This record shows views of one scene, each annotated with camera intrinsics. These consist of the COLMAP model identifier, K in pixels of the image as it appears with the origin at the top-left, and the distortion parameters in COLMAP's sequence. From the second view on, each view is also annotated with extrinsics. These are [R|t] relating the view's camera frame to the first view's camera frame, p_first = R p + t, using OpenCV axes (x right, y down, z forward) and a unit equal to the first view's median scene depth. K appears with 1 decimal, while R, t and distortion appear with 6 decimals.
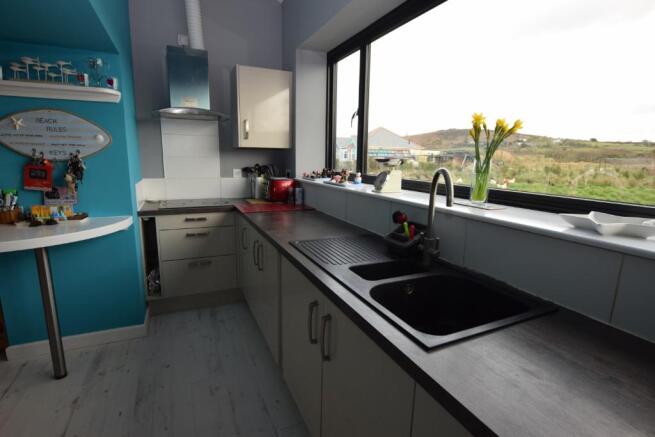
lens RADIAL K [[324.2, 0, 327.5], [0, 324.2, 218.5], [0, 0, 1]] dist [-0.025839, 0.001579]
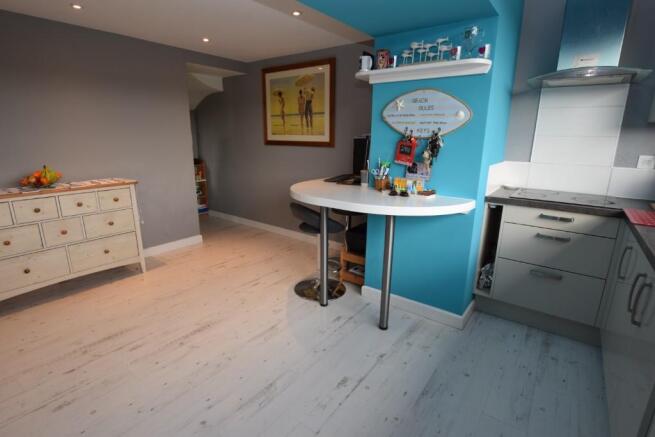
lens RADIAL K [[324.2, 0, 327.5], [0, 324.2, 218.5], [0, 0, 1]] dist [-0.025839, 0.001579]
pose [[0.463435, 0.206146, -0.861819, -0.005762], [-0.163924, 0.975722, 0.145243, -0.023873], [0.870837, 0.073962, 0.485976, 0.215524]]
